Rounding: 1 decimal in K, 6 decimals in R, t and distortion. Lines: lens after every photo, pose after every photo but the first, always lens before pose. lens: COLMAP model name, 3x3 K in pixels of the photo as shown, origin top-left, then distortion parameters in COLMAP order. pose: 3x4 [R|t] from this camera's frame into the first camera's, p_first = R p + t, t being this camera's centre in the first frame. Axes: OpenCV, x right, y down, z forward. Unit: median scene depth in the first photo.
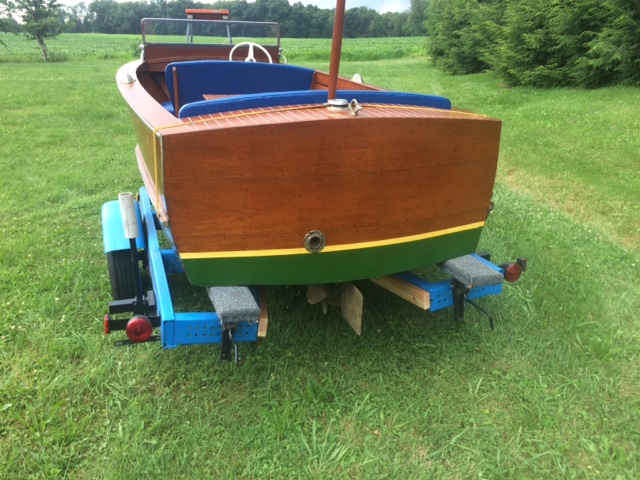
lens RADIAL K [[550.9, 0, 319.4], [0, 550.9, 239.4], [0, 0, 1]] dist [0.052948, -0.067247]
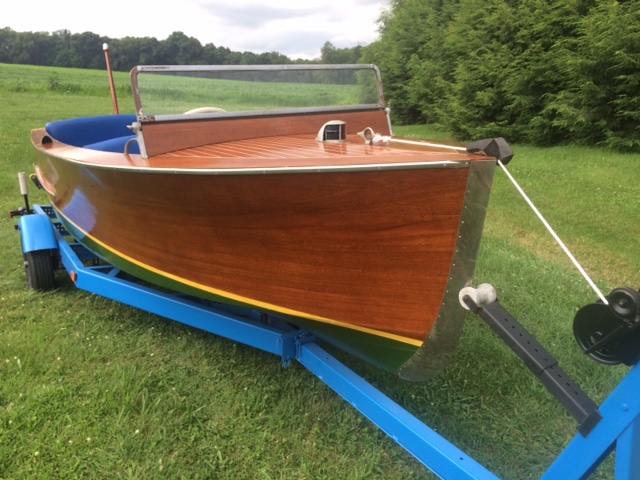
lens RADIAL K [[550.9, 0, 319.9], [0, 550.9, 241.3], [0, 0, 1]] dist [0.052948, -0.067247]
pose [[0.985964, 0.004714, 0.166891, -0.084939], [0.006540, 0.997743, -0.066822, -0.023734], [-0.166829, 0.066976, 0.983708, 0.050802]]
